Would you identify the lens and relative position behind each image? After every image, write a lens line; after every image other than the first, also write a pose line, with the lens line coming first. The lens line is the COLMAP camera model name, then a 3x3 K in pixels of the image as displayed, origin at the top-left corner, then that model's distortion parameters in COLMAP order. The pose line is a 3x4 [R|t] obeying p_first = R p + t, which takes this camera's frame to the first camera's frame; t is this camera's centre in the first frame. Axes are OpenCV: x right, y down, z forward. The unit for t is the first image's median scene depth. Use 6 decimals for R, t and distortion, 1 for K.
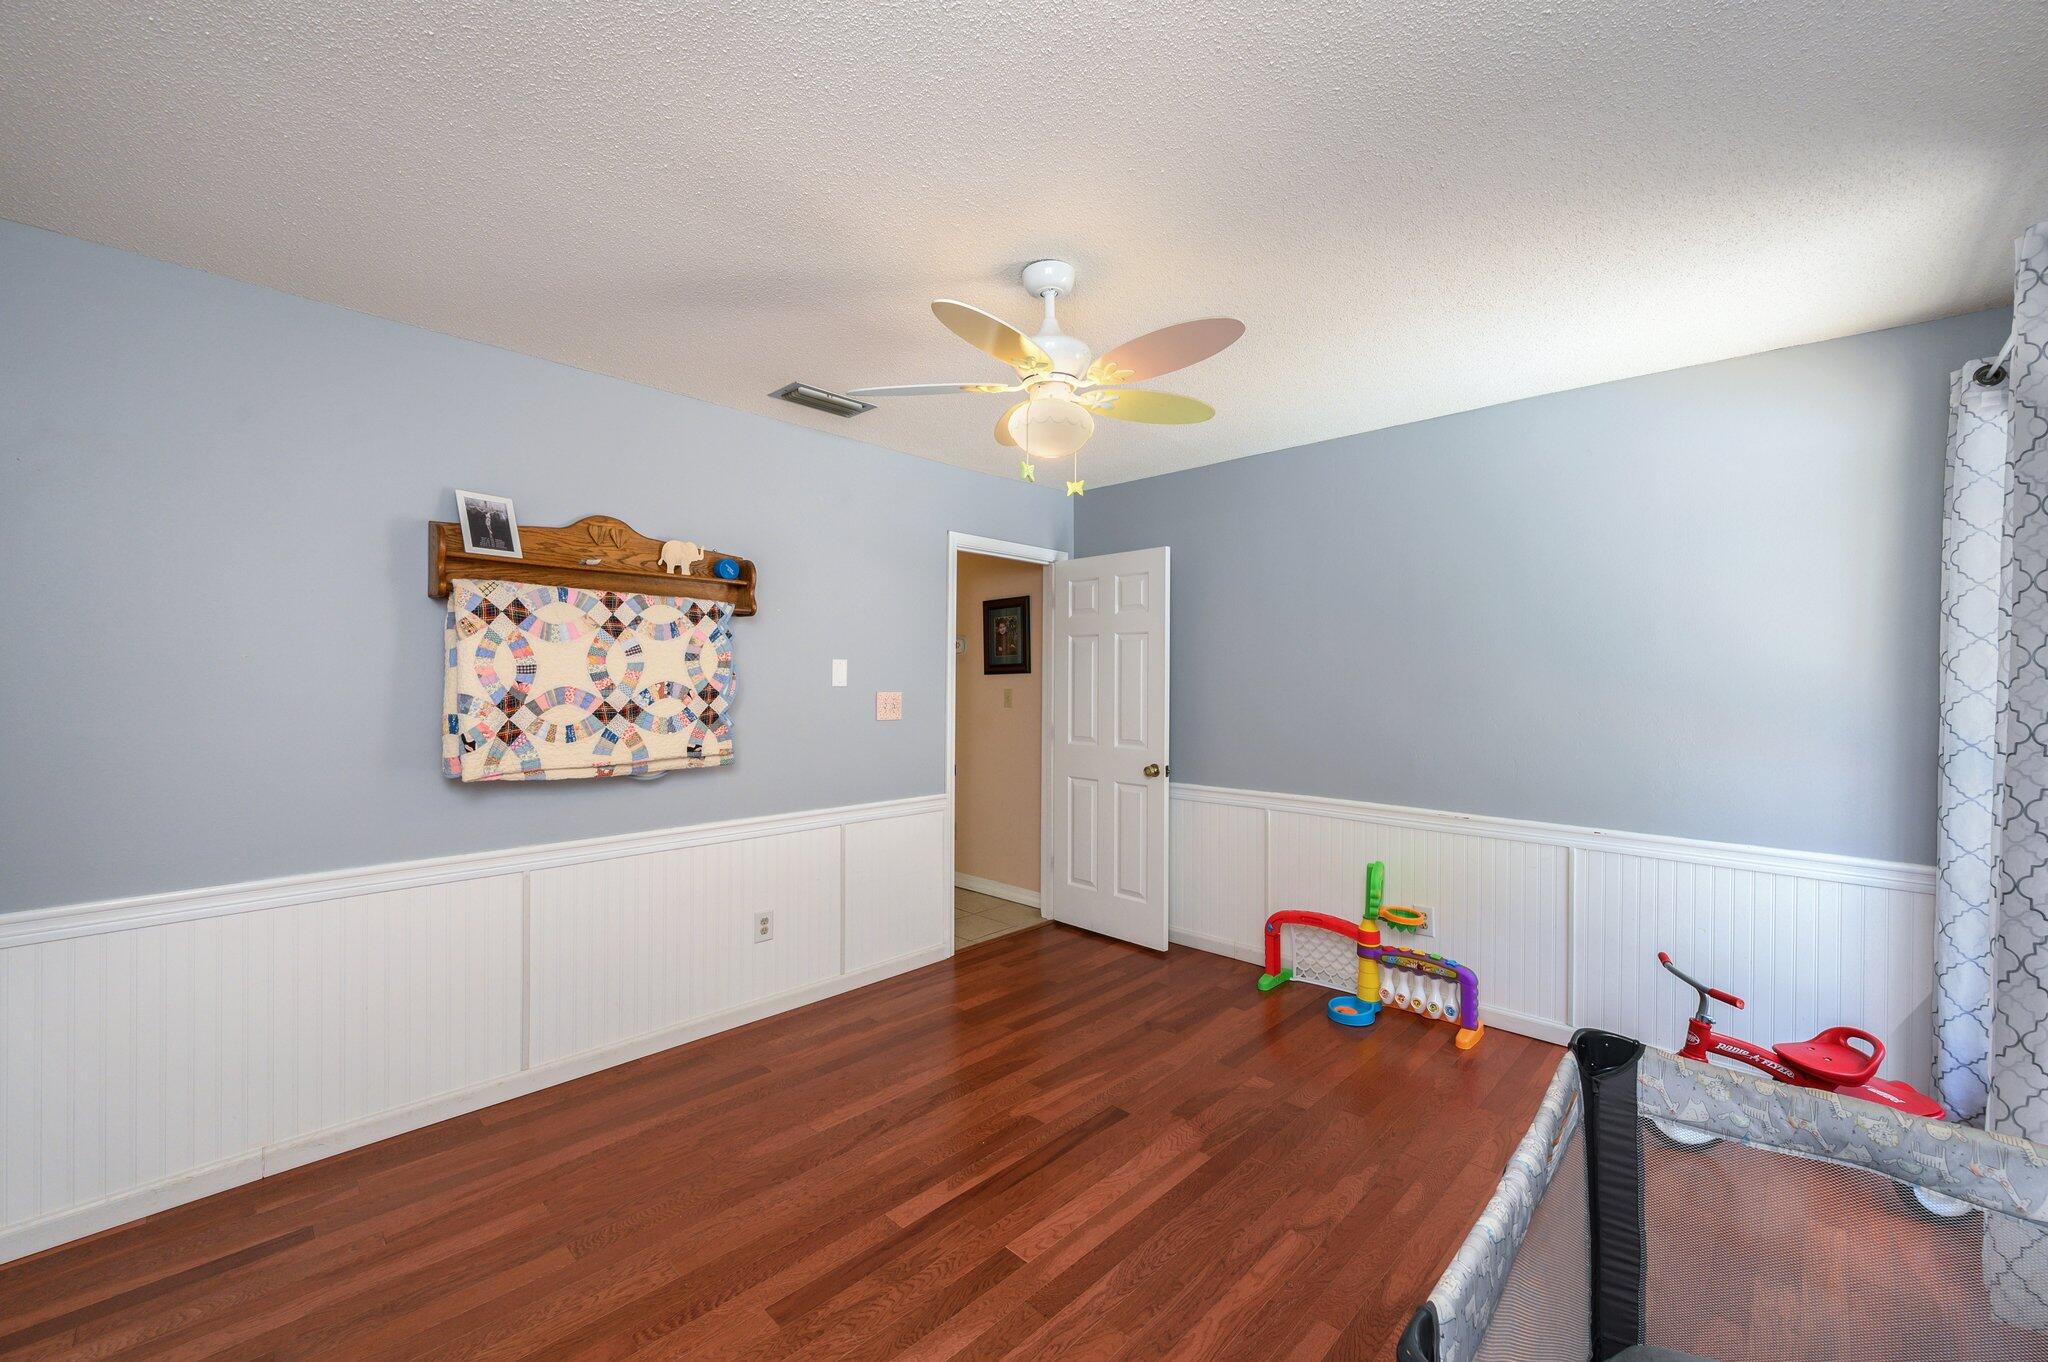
lens RADIAL K [[808.2, 0, 1023.8], [0, 808.2, 676.9], [0, 0, 1]] dist [-0.000276, -0.000041]
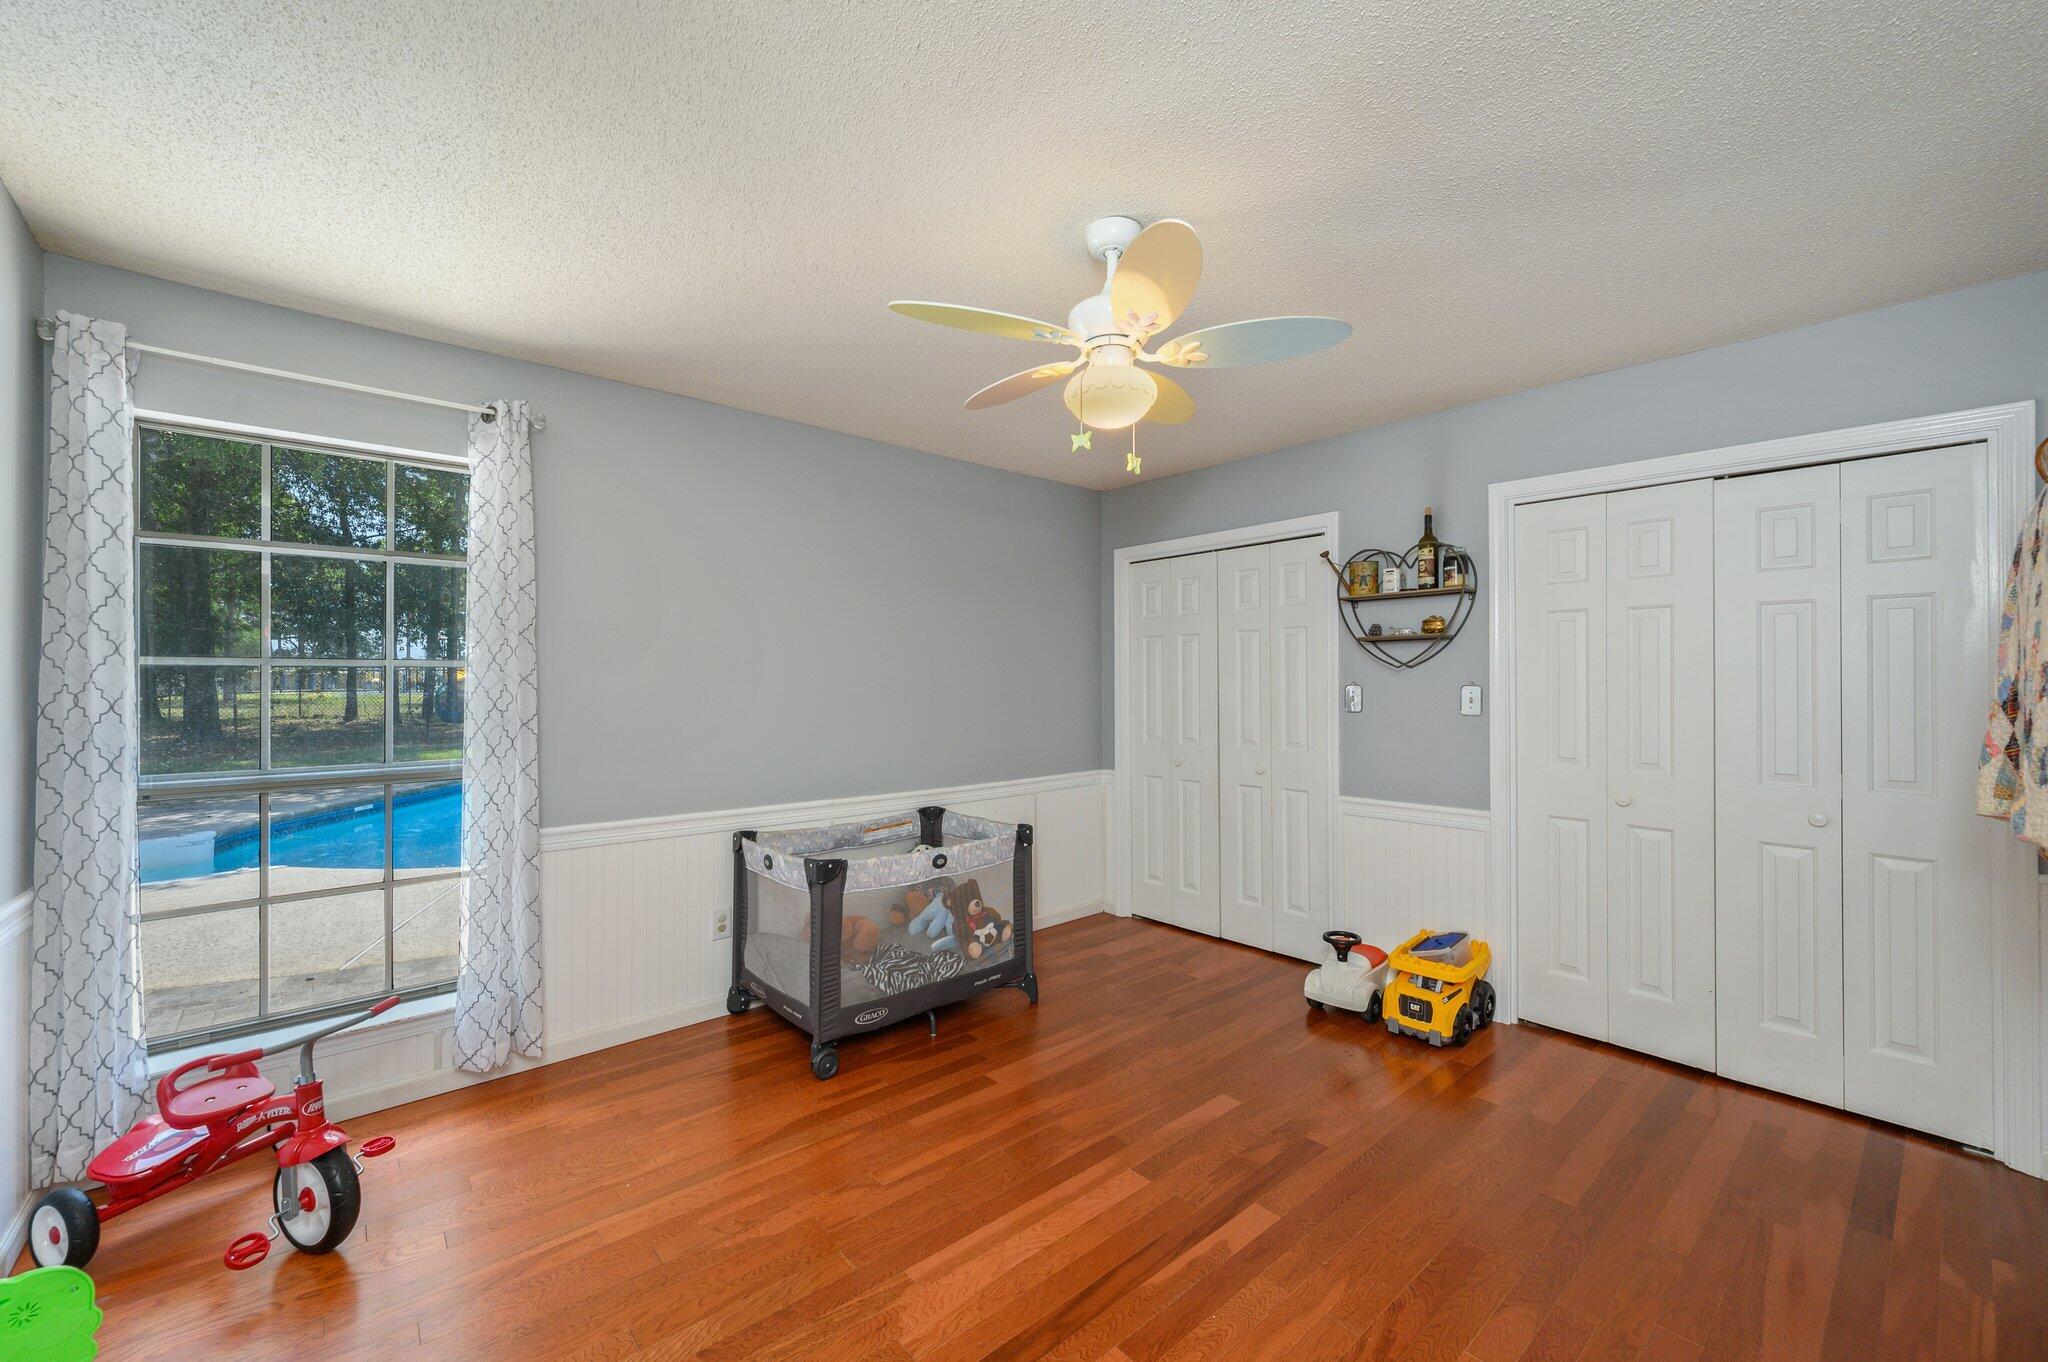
lens RADIAL K [[808.2, 0, 1026.6], [0, 808.2, 693.0], [0, 0, 1]] dist [-0.000276, -0.000041]
pose [[-0.996993, -0.003678, 0.077403, 0.060418], [-0.003808, 0.999992, -0.001532, 0.039717], [-0.077397, -0.001822, -0.996999, 1.996621]]
